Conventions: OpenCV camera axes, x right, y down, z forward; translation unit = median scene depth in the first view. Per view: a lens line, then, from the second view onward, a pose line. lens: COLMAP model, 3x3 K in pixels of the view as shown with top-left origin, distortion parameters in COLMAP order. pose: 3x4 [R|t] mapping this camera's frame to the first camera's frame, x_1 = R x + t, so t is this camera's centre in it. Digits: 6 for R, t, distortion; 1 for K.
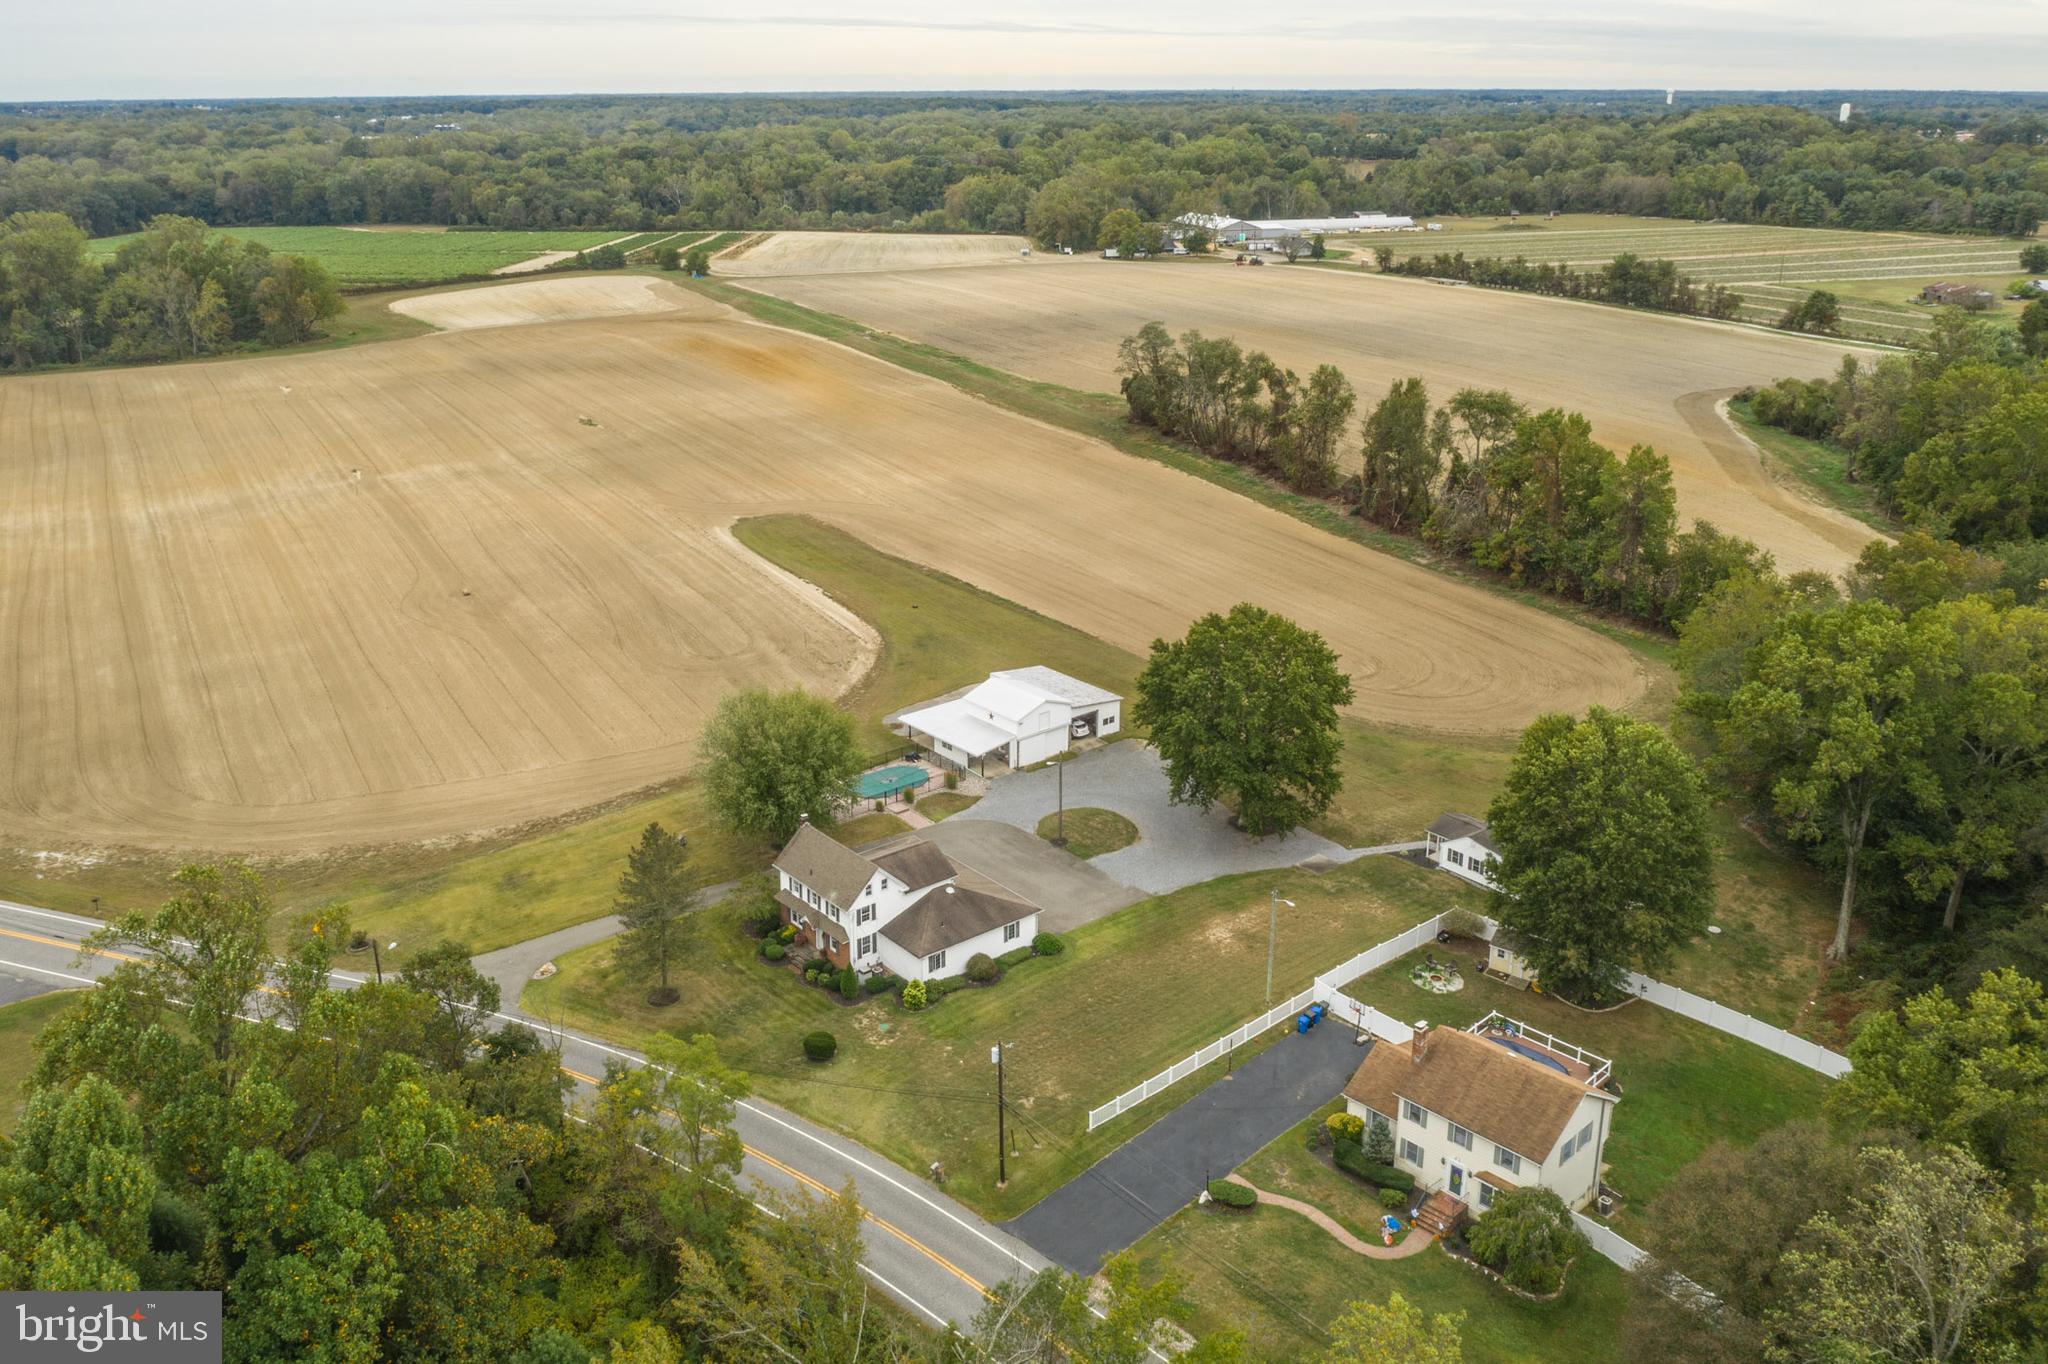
lens RADIAL K [[1653.8, 0, 973.2], [0, 1653.8, 597.8], [0, 0, 1]] dist [-0.012159, -0.004515]
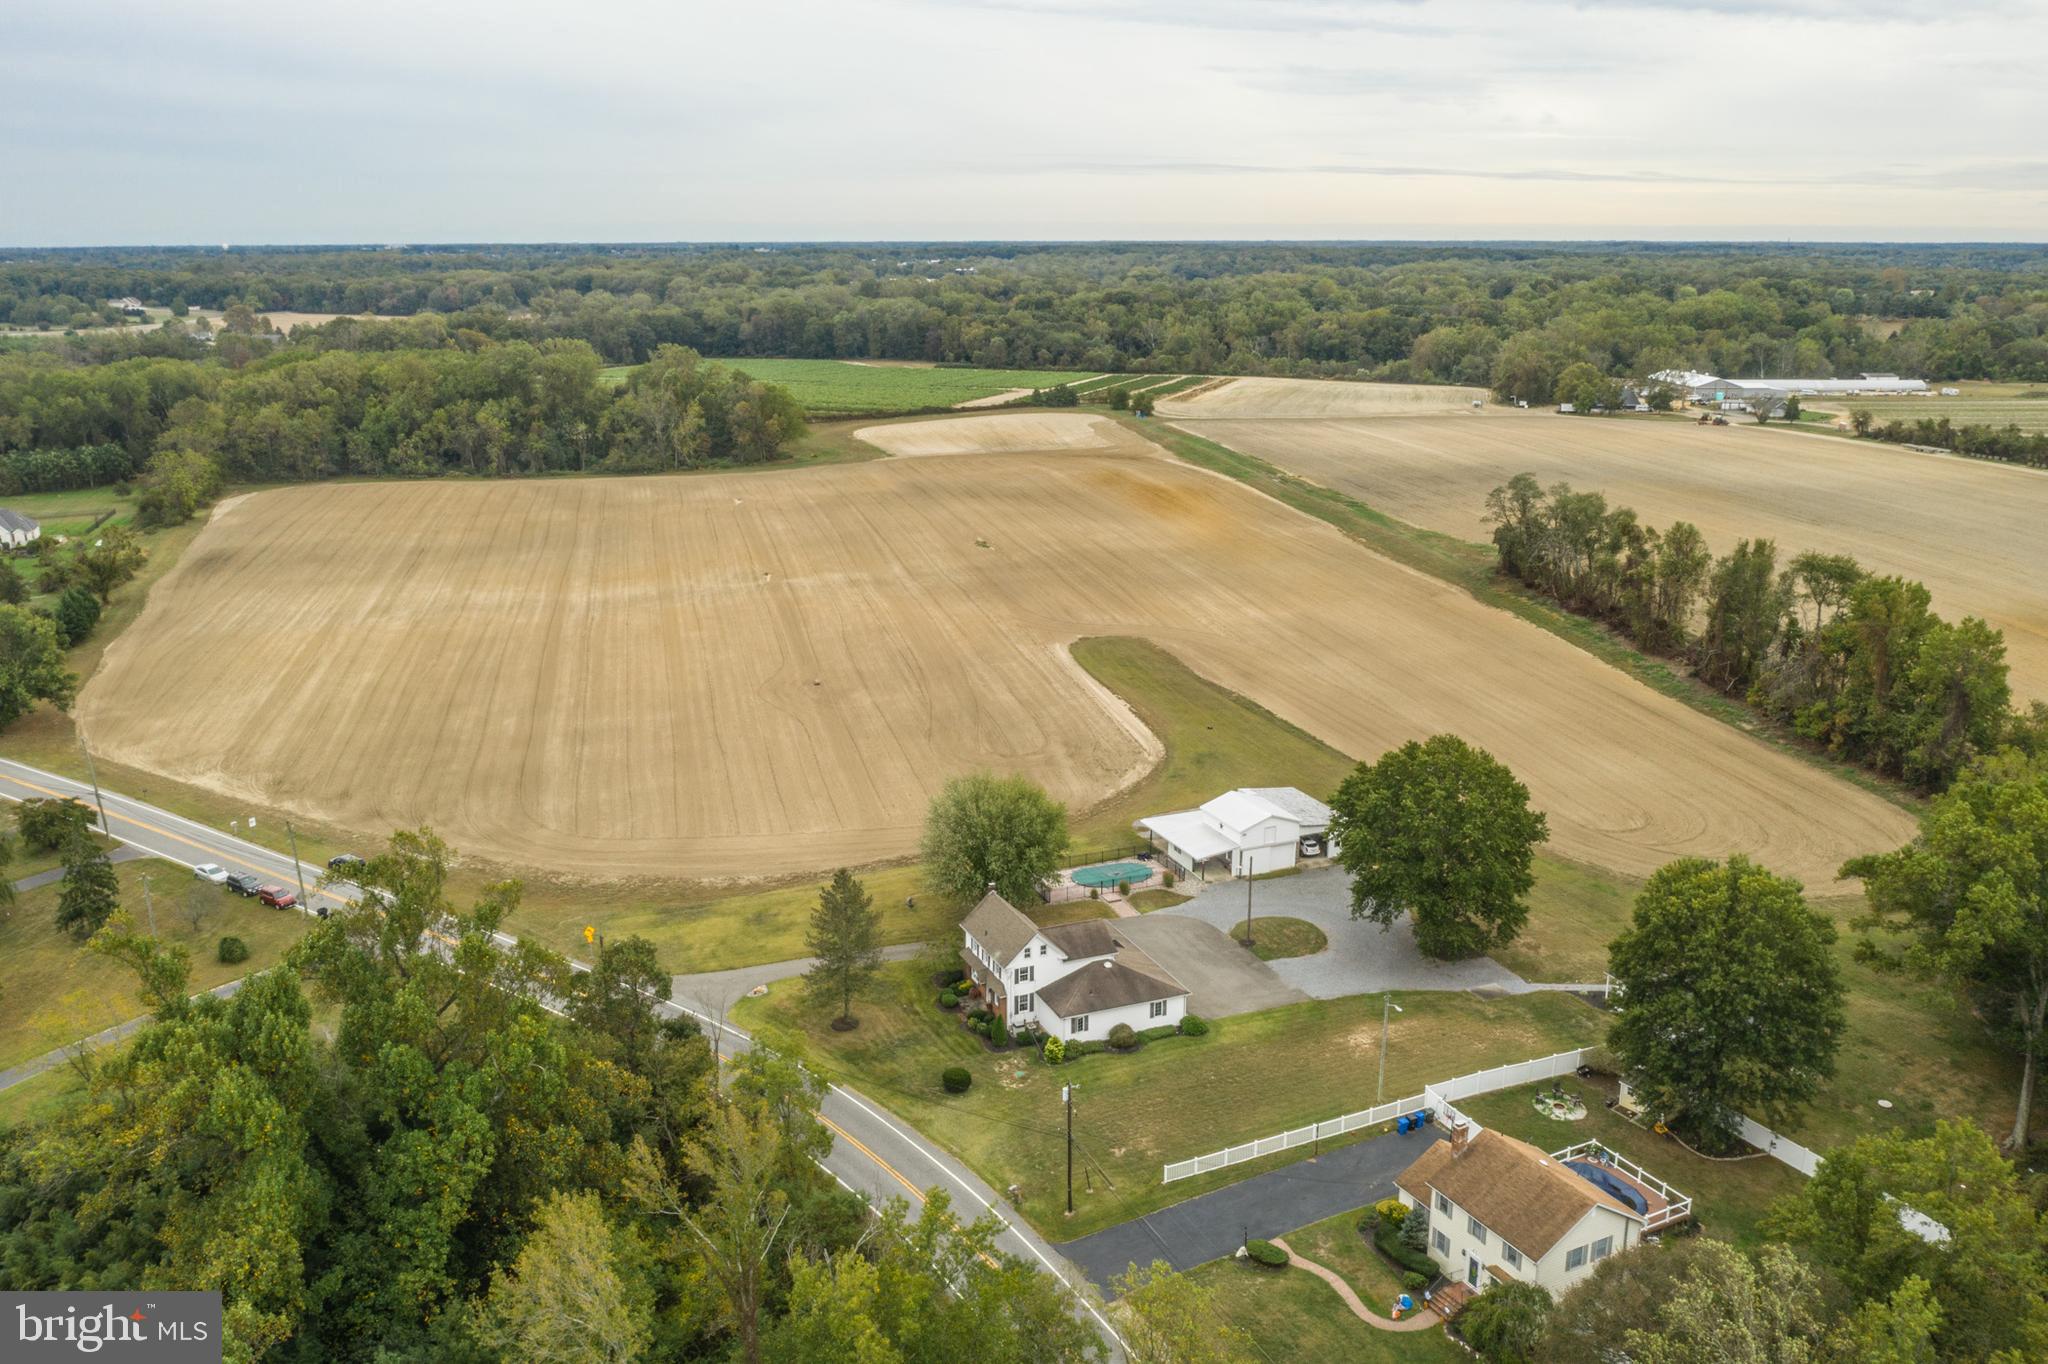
lens RADIAL K [[1661.3, 0, 1018.2], [0, 1661.3, 702.0], [0, 0, 1]] dist [-0.011739, -0.000198]
pose [[0.961667, 0.079074, -0.262573, 0.156568], [-0.085772, 0.996215, -0.014125, 0.018435], [0.260462, 0.036105, 0.964809, -0.064532]]
